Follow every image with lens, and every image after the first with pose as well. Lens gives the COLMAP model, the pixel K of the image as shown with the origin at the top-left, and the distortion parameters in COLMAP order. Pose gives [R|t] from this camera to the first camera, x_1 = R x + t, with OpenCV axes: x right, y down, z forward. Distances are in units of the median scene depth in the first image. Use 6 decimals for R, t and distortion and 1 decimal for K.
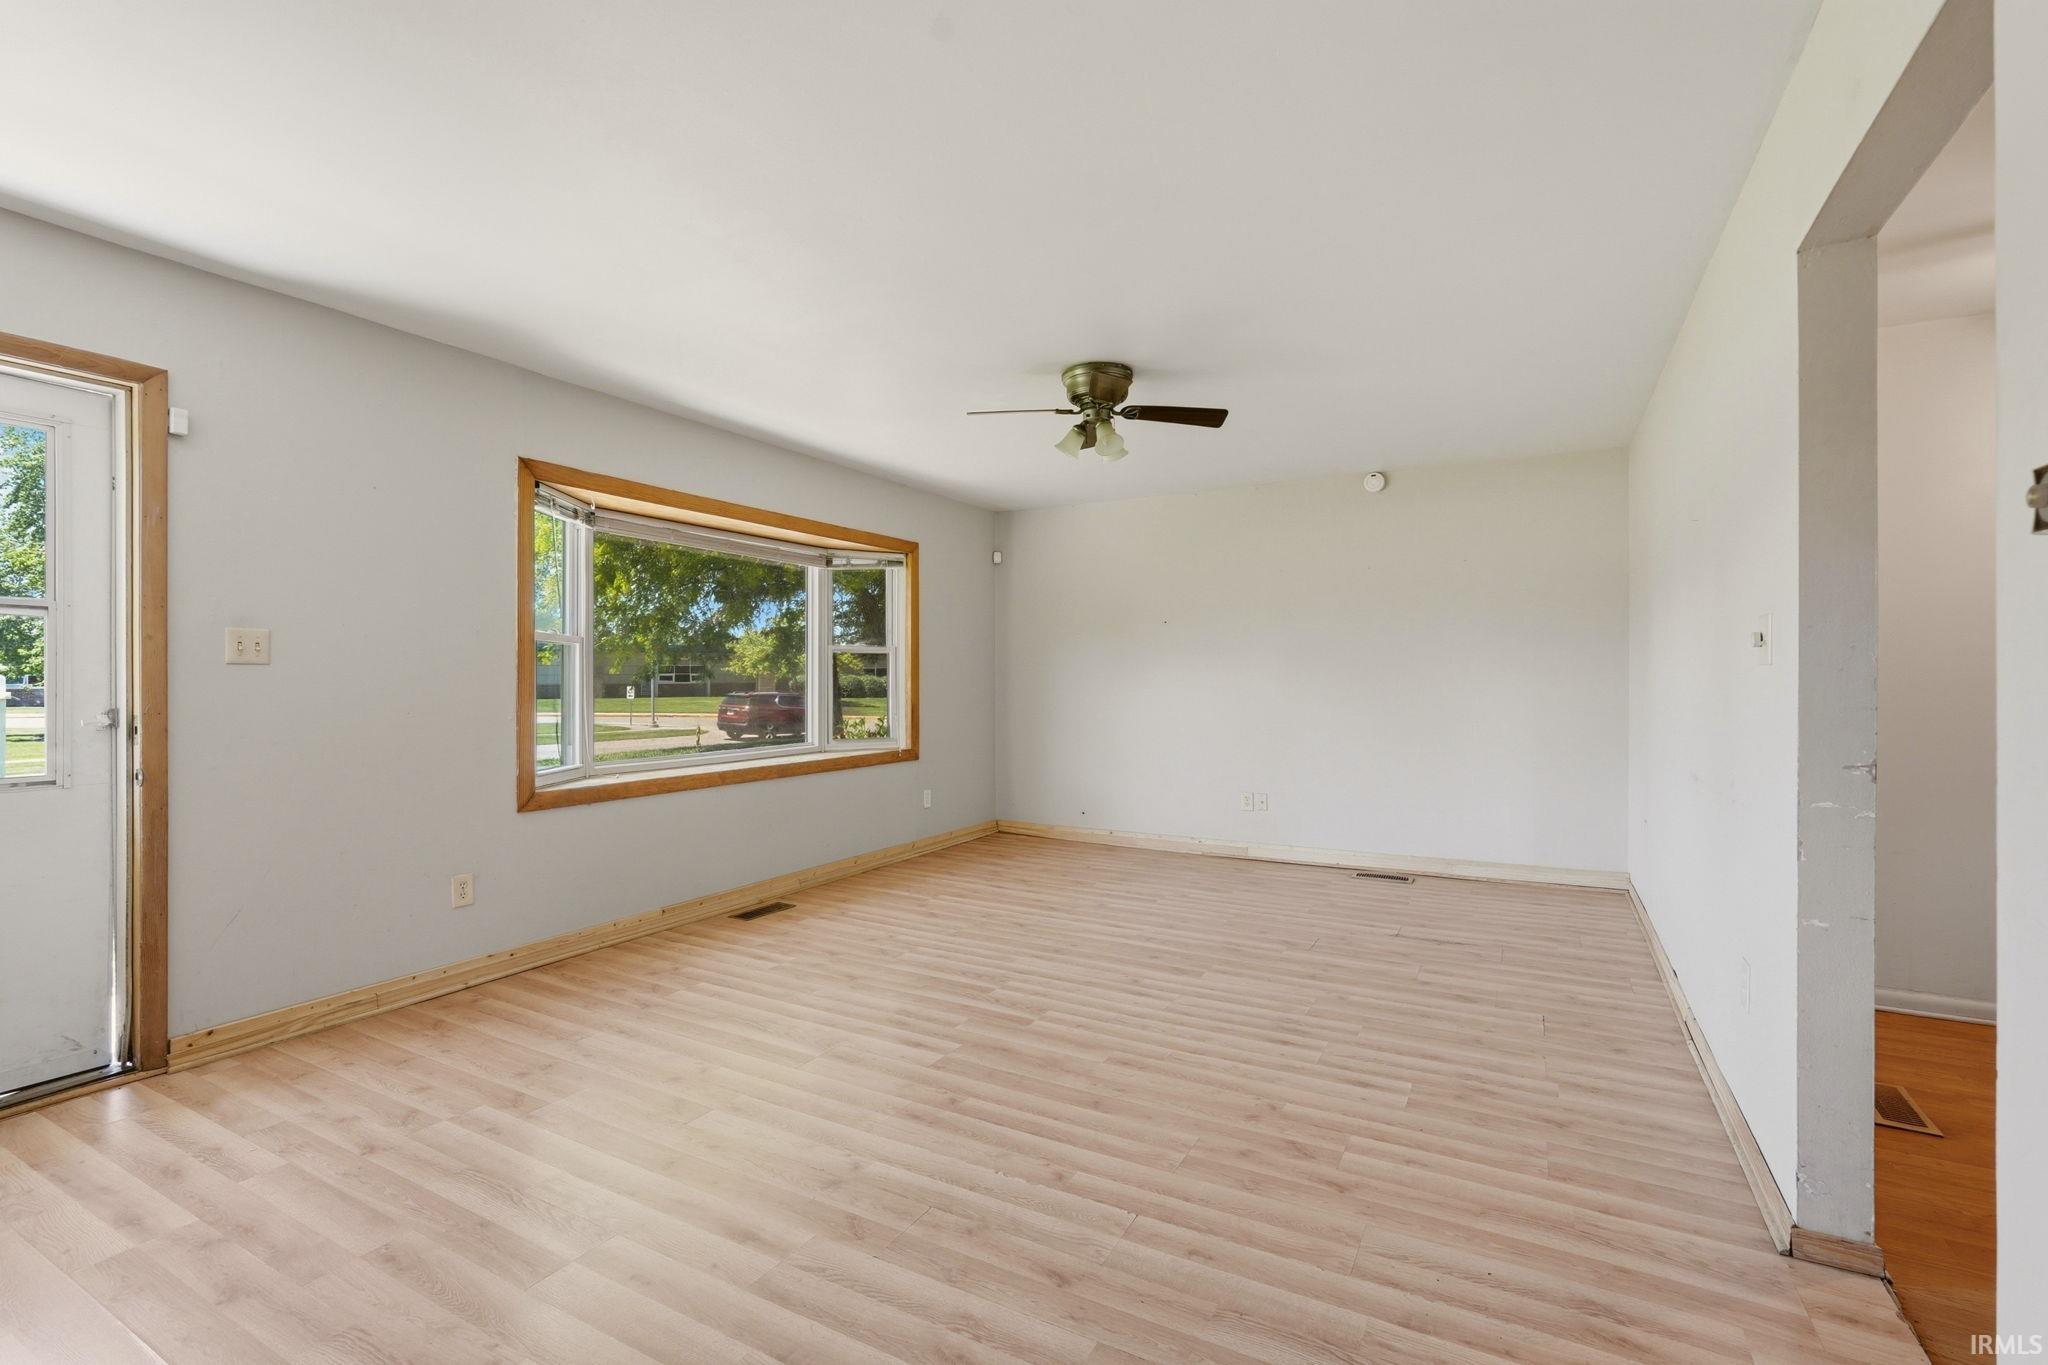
lens RADIAL K [[907.1, 0, 1025.0], [0, 907.1, 680.6], [0, 0, 1]] dist [-0.009518, 0.006510]
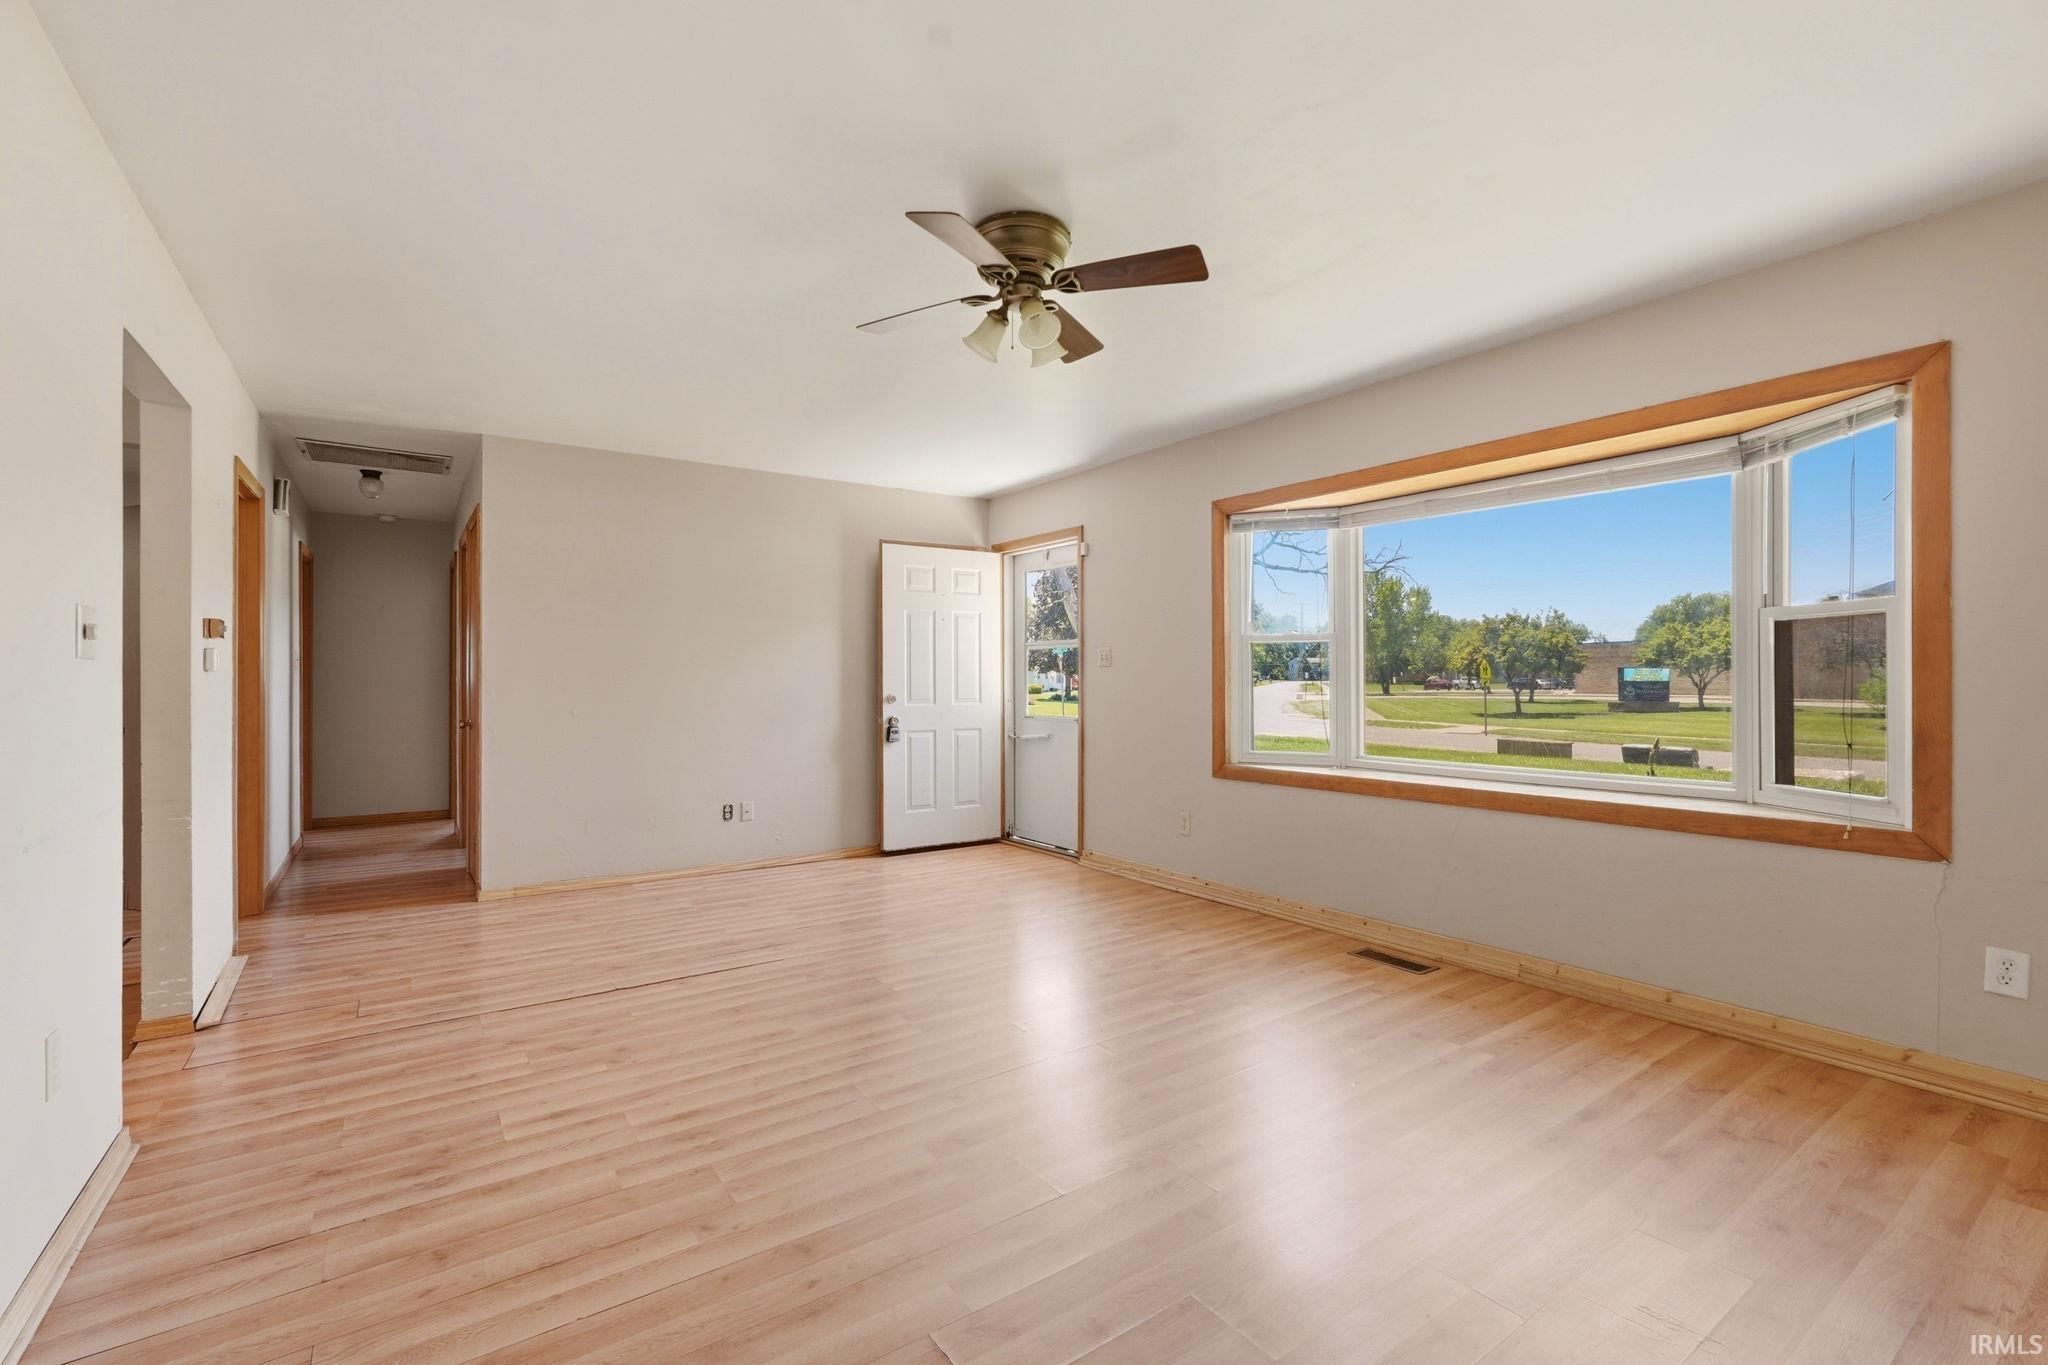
lens RADIAL K [[907.1, 0, 1028.9], [0, 907.1, 666.4], [0, 0, 1]] dist [-0.009518, 0.006510]
pose [[-0.433890, -0.008726, -0.900924, 0.747011], [0.002723, 0.999936, -0.010996, 0.002121], [0.900962, -0.007224, -0.433838, 1.375197]]
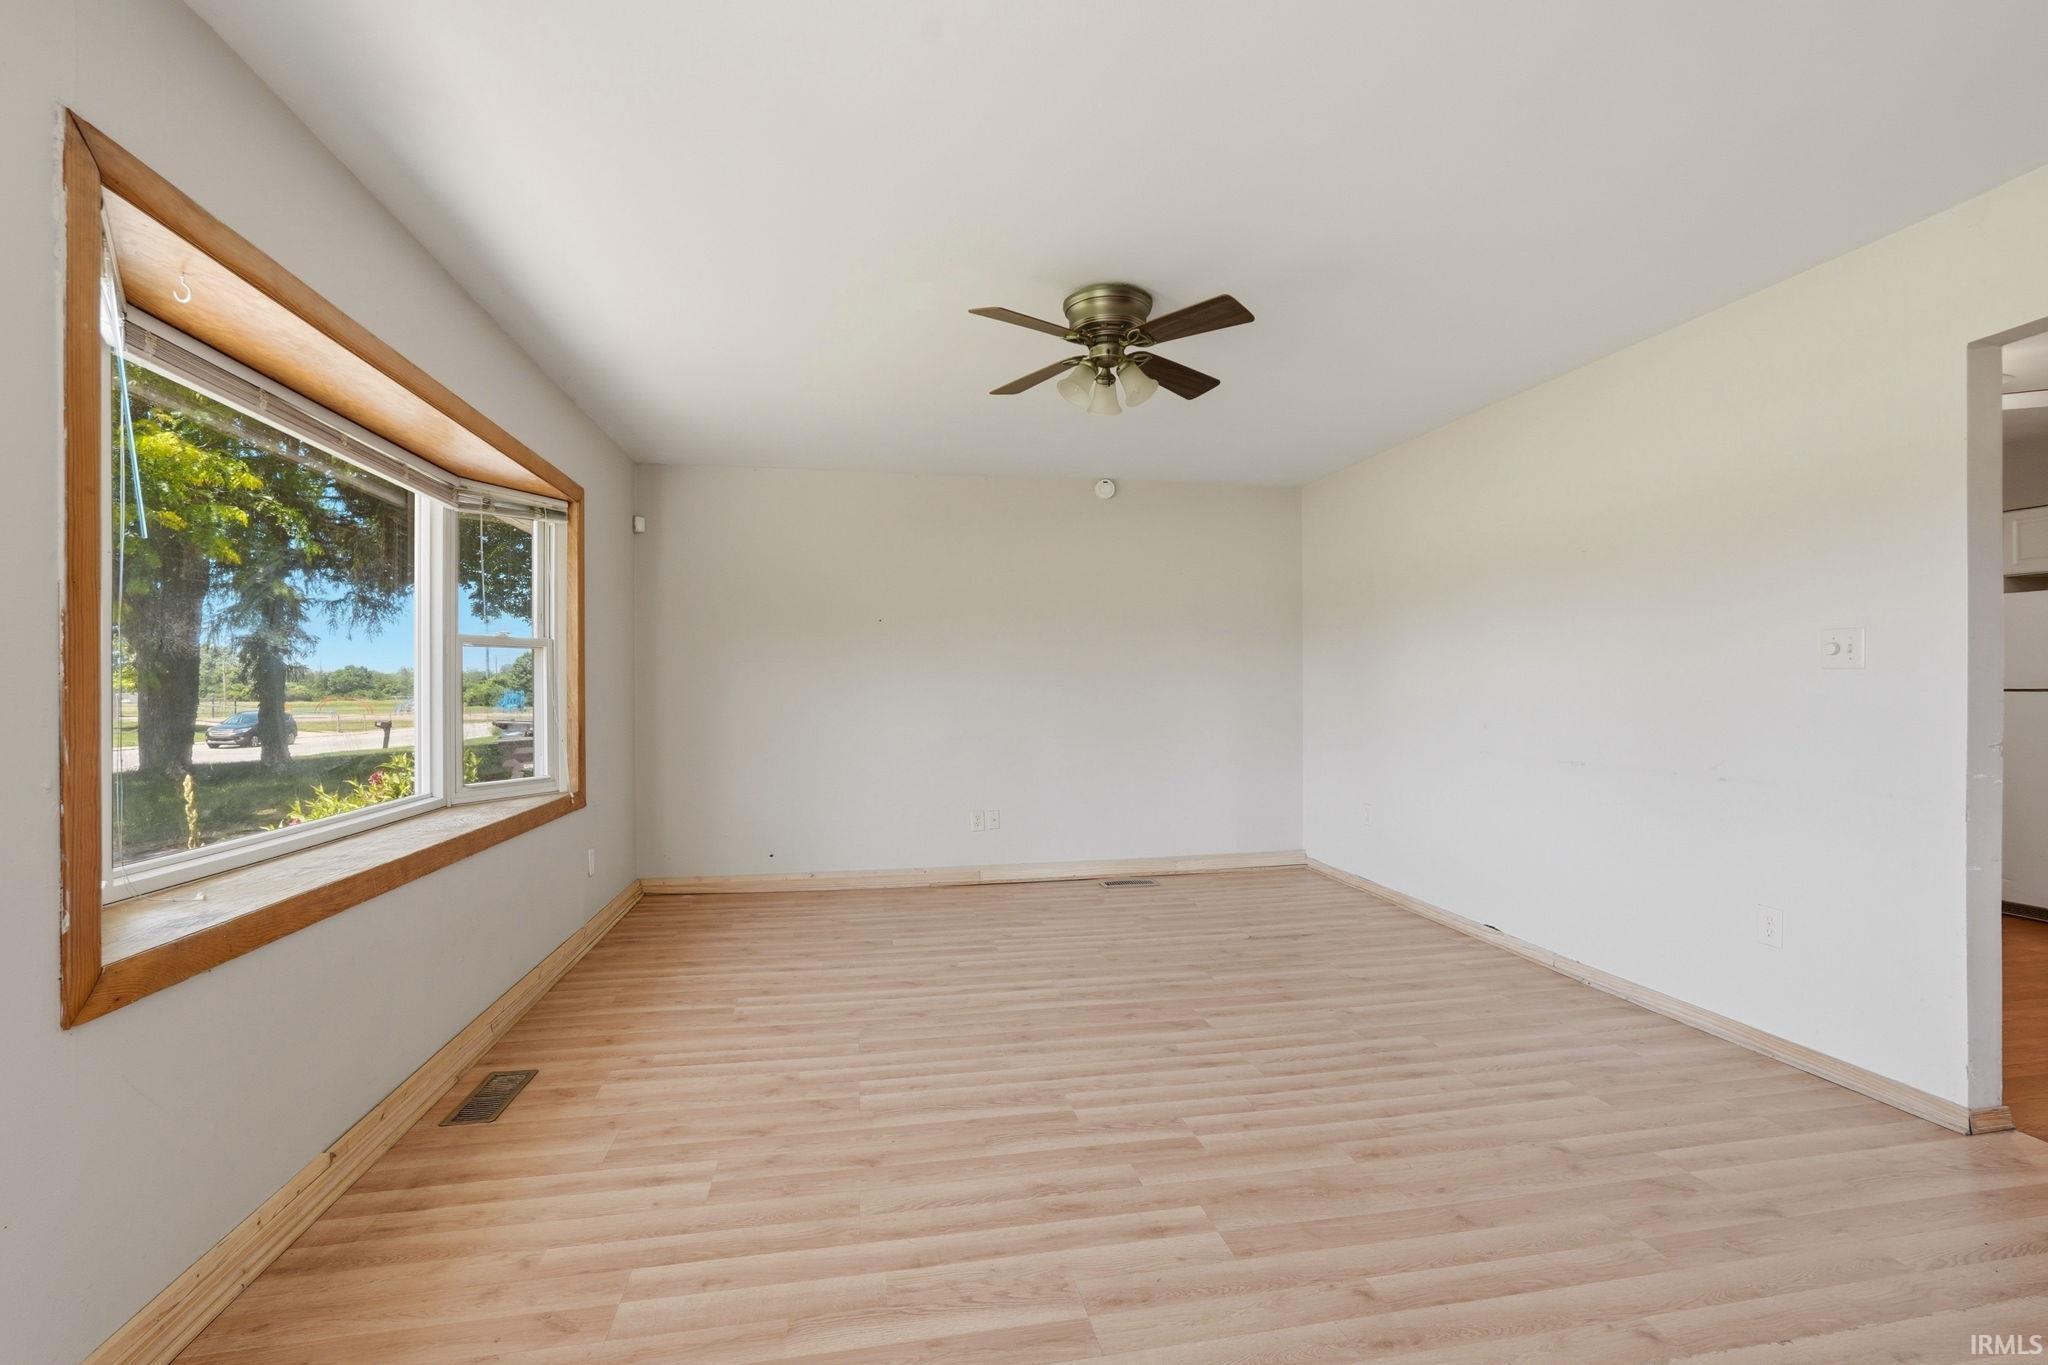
lens RADIAL K [[907.1, 0, 1023.9], [0, 907.1, 685.7], [0, 0, 1]] dist [-0.009518, 0.006510]
pose [[0.767826, -0.001348, 0.640657, -0.513357], [0.006391, 0.999964, -0.005555, 0.004472], [-0.640626, 0.008359, 0.767807, 0.456932]]
